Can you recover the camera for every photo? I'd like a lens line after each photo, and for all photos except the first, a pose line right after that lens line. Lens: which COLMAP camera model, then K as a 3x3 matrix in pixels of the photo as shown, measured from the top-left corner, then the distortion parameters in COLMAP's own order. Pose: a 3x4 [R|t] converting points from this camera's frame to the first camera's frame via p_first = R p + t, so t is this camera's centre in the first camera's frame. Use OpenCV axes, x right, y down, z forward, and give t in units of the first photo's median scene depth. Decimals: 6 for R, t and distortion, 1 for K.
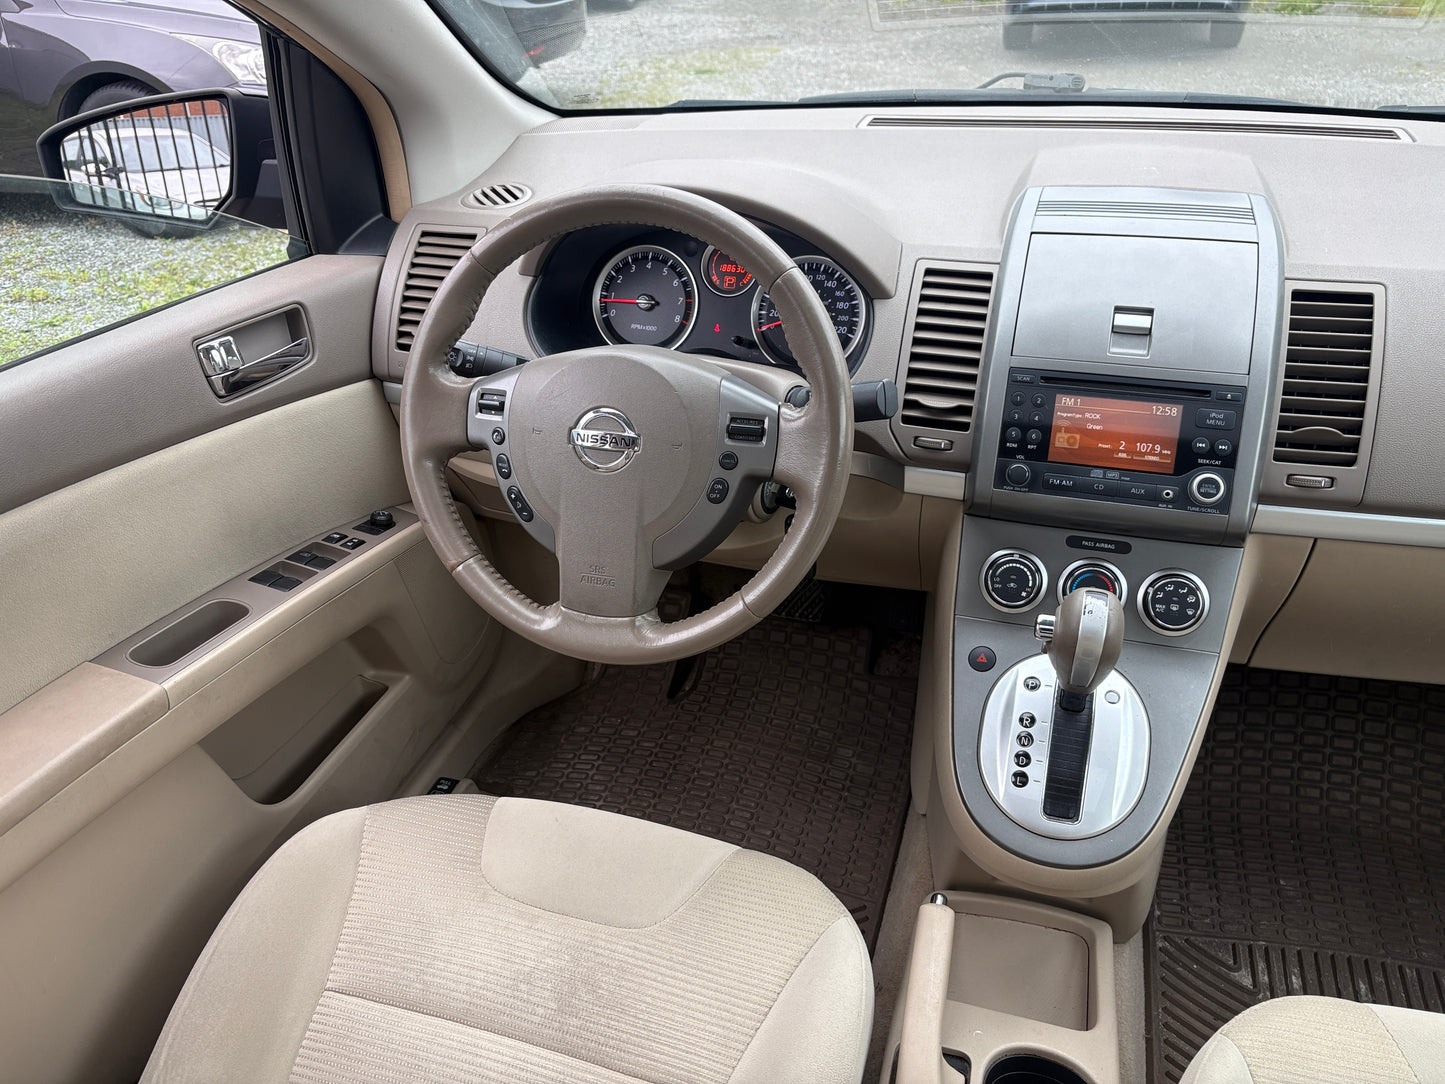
lens RADIAL K [[1093.4, 0, 712.0], [0, 1093.4, 546.0], [0, 0, 1]] dist [0.020684, -0.014222]
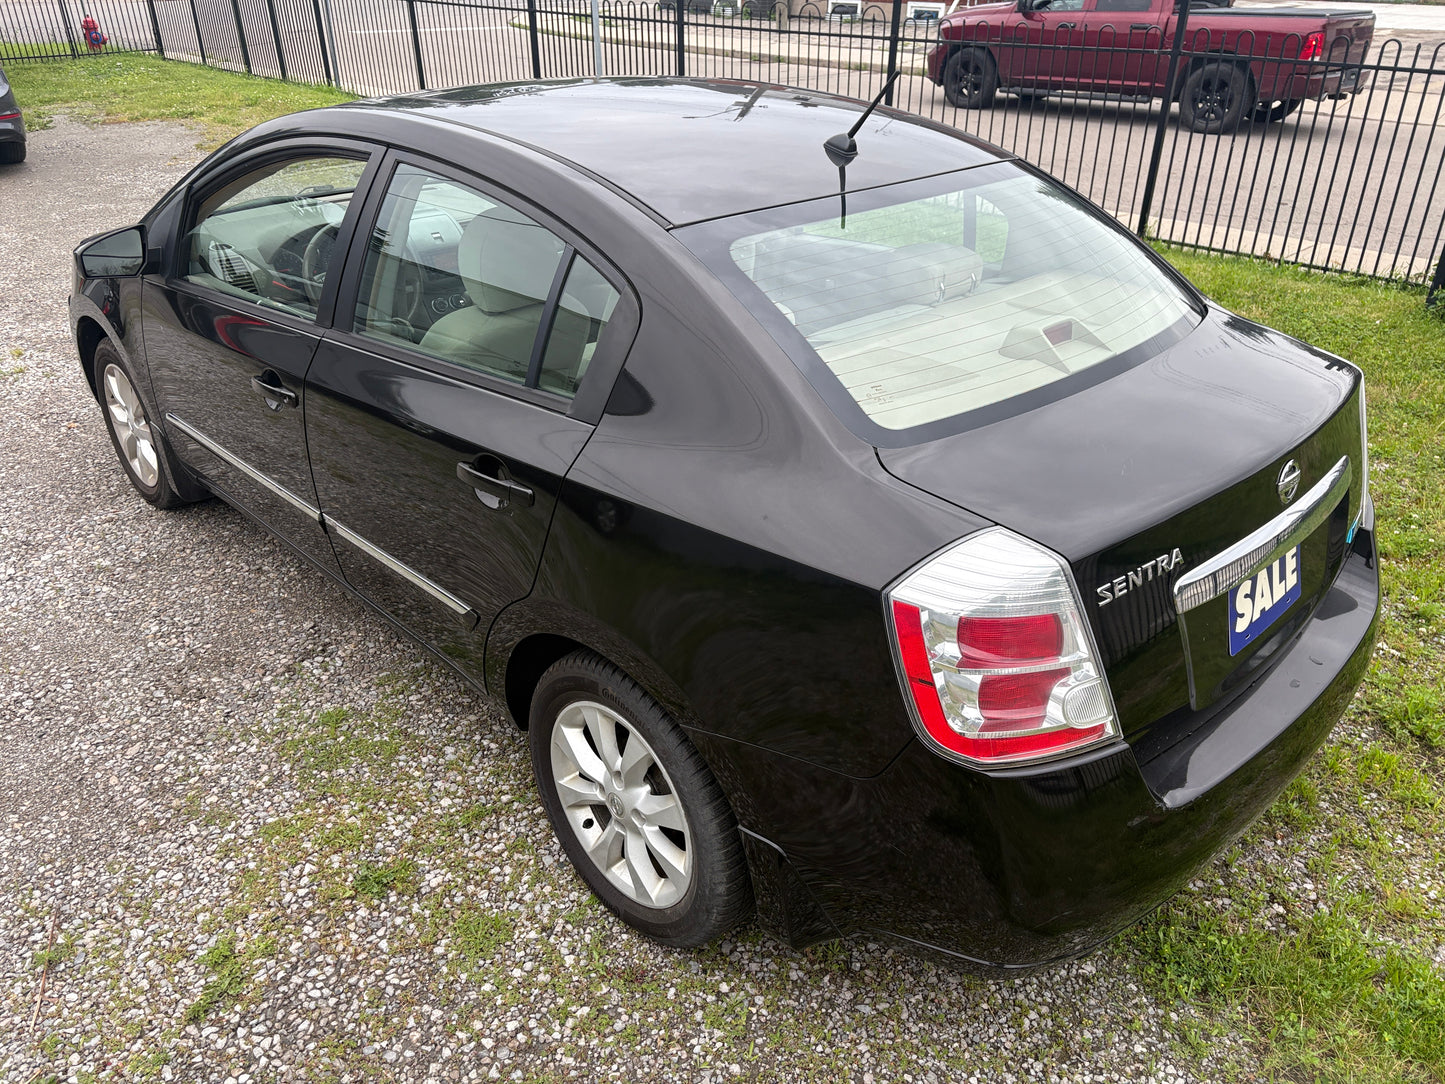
lens RADIAL K [[1082.3, 0, 713.3], [0, 1082.3, 545.6], [0, 0, 1]] dist [0.054509, -0.058561]
pose [[0.477921, -0.384756, 0.789655, -2.688391], [0.439631, 0.883045, 0.164184, 0.585424], [-0.760471, 0.268690, 0.591176, -1.826209]]
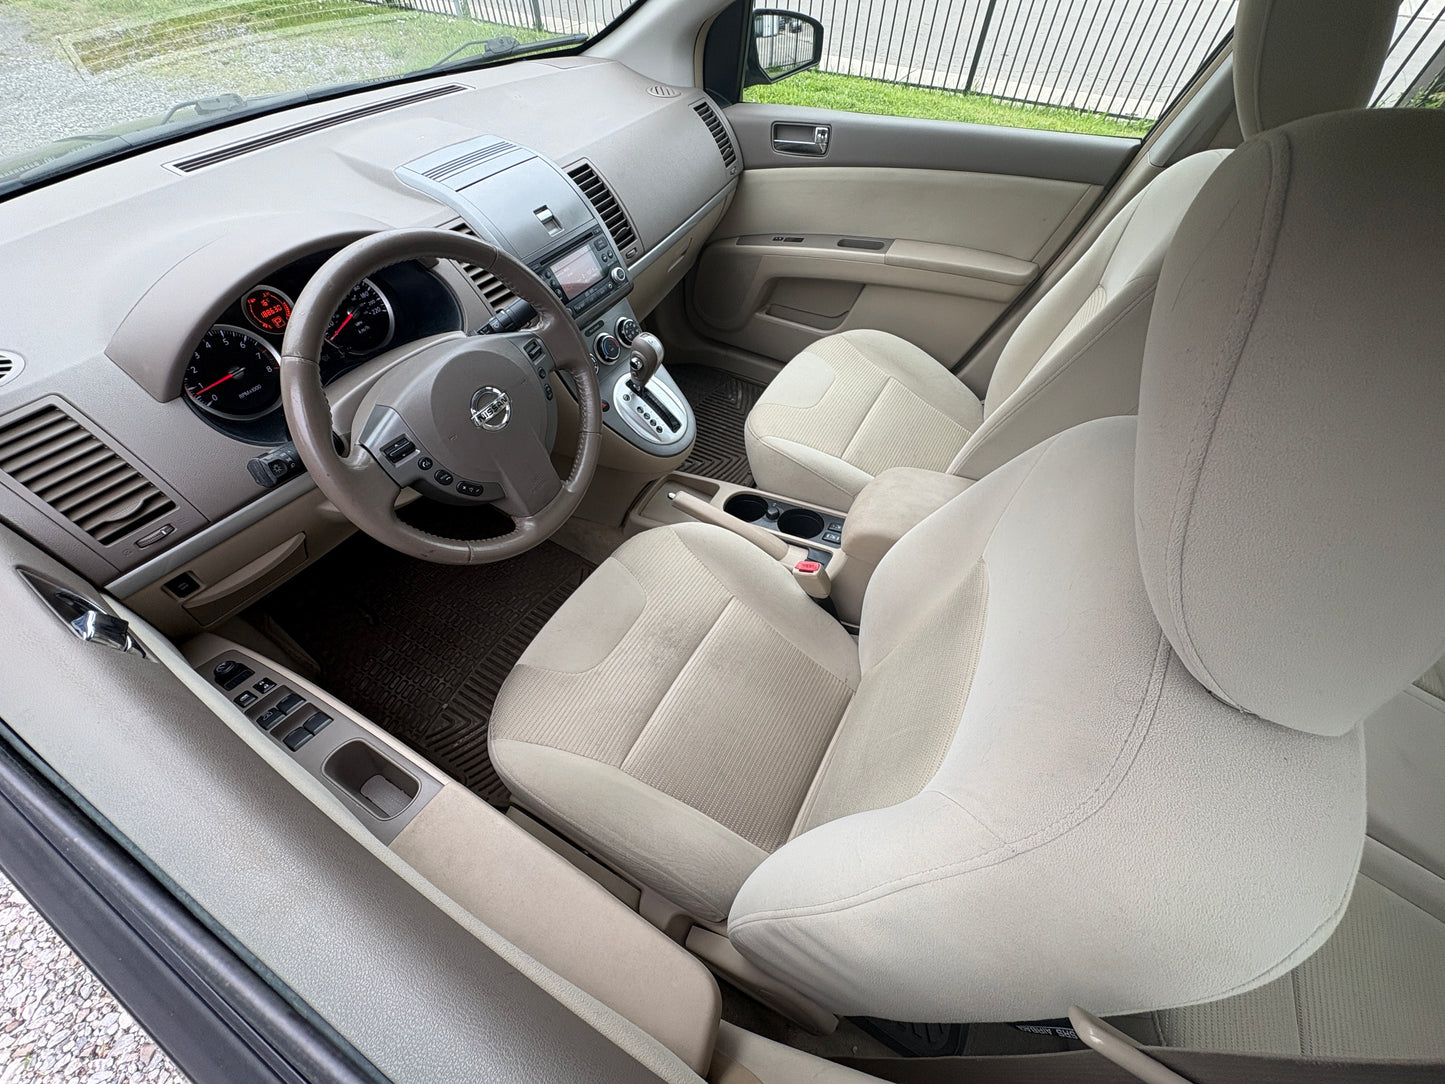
lens RADIAL K [[574.6, 0, 719.8], [0, 574.6, 541.5], [0, 0, 1]] dist [0.001567, -0.000395]
pose [[0.196348, -0.728477, 0.656330, -0.616100], [0.489665, 0.652767, 0.578034, -0.252040], [-0.849515, 0.207886, 0.484879, 0.345015]]
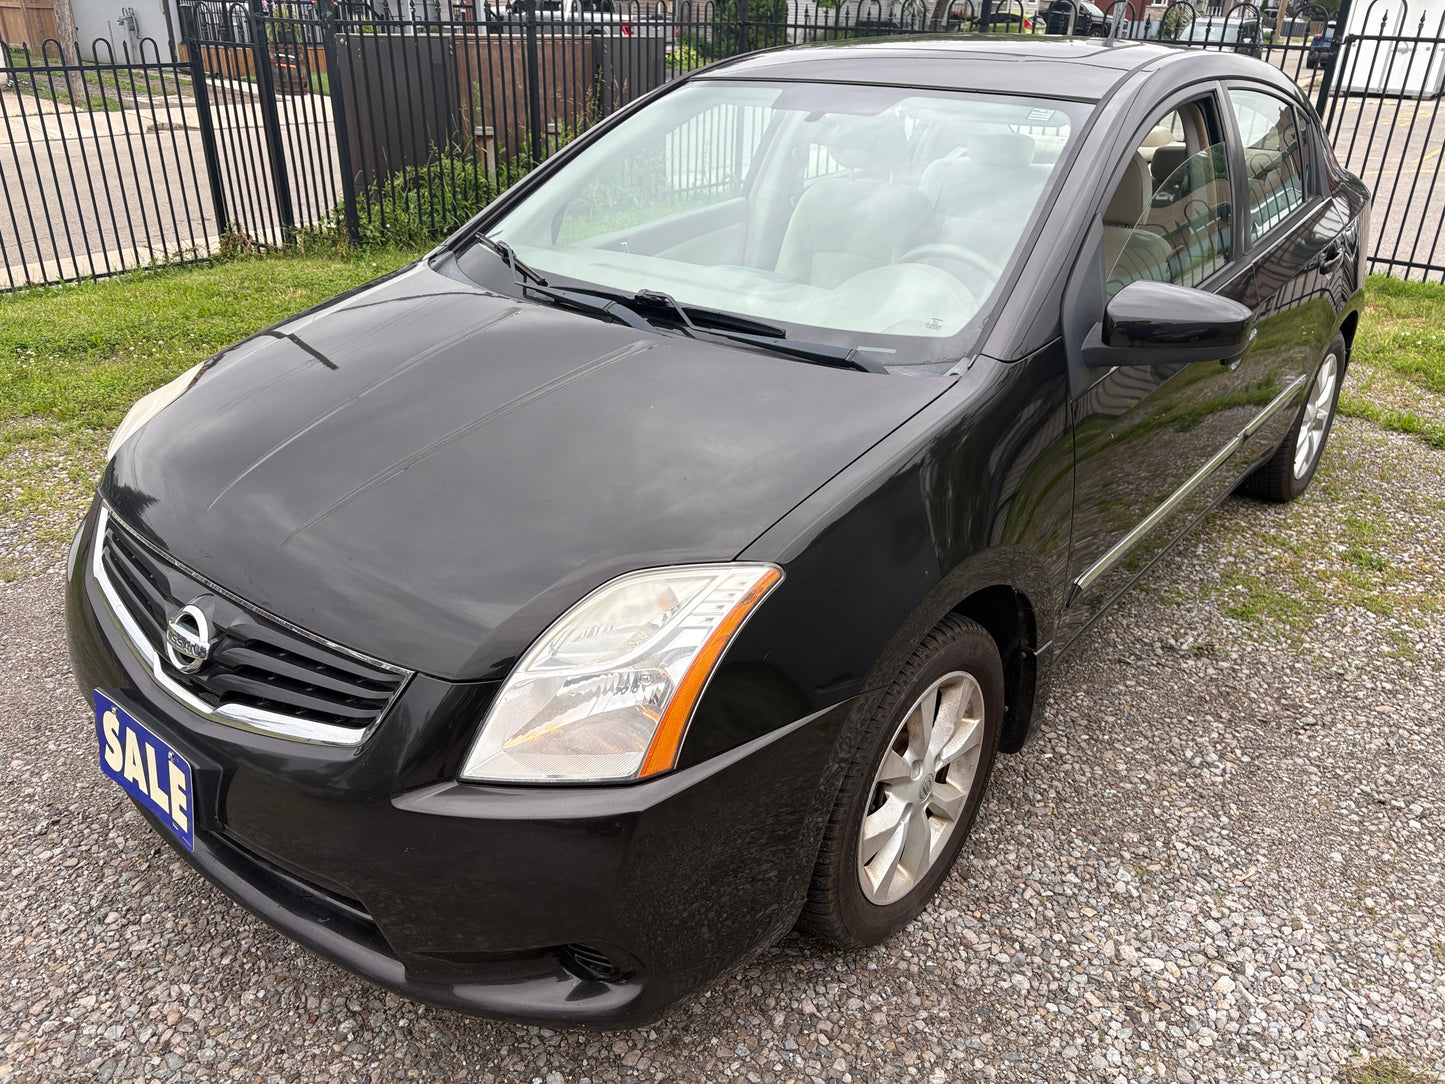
lens RADIAL K [[1082.3, 0, 725.7], [0, 1082.3, 550.0], [0, 0, 1]] dist [0.054509, -0.058561]
pose [[-0.927724, -0.144263, 0.344261, -0.580665], [0.210417, 0.559661, 0.801564, -2.150444], [-0.308305, 0.816068, -0.488856, 2.990267]]
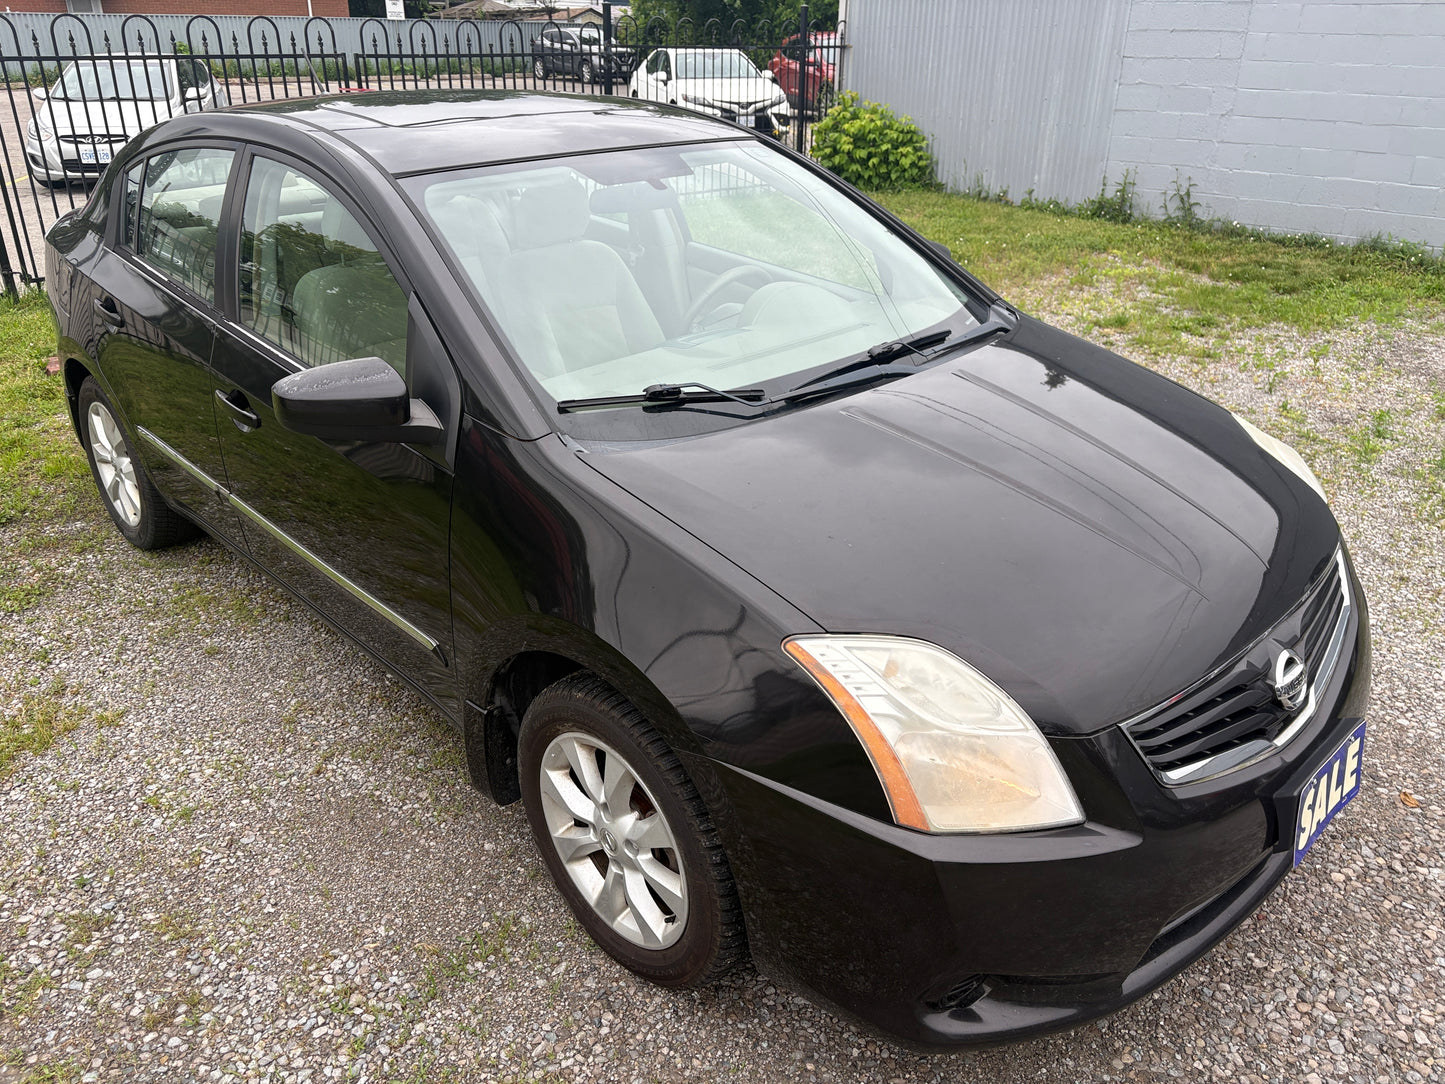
lens RADIAL K [[1082.3, 0, 719.4], [0, 1082.3, 545.5], [0, 0, 1]] dist [0.054509, -0.058561]
pose [[-0.481895, 0.412408, -0.773109, 2.856601], [-0.445113, 0.644777, 0.621399, -1.758650], [0.754753, 0.643570, -0.127147, 1.787329]]
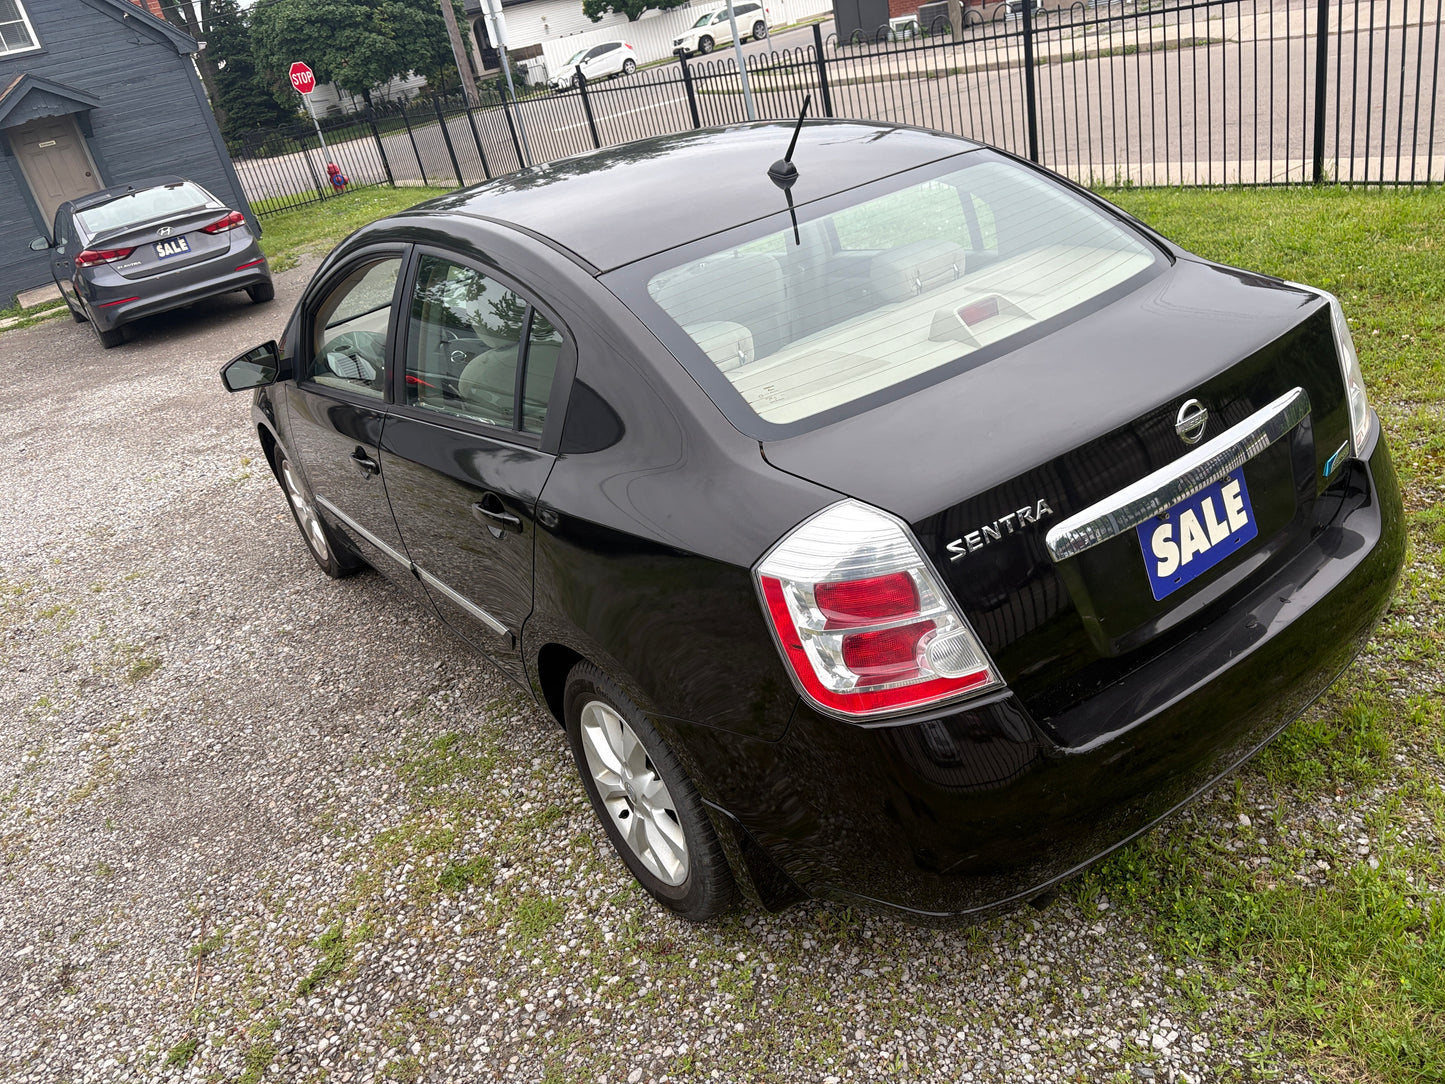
lens RADIAL K [[1082.3, 0, 714.5], [0, 1082.3, 549.0], [0, 0, 1]] dist [0.054509, -0.058561]
pose [[0.604230, -0.420735, 0.676674, -2.543066], [0.553968, 0.832226, 0.022793, 0.936801], [-0.572736, 0.361084, 0.735929, -2.362210]]
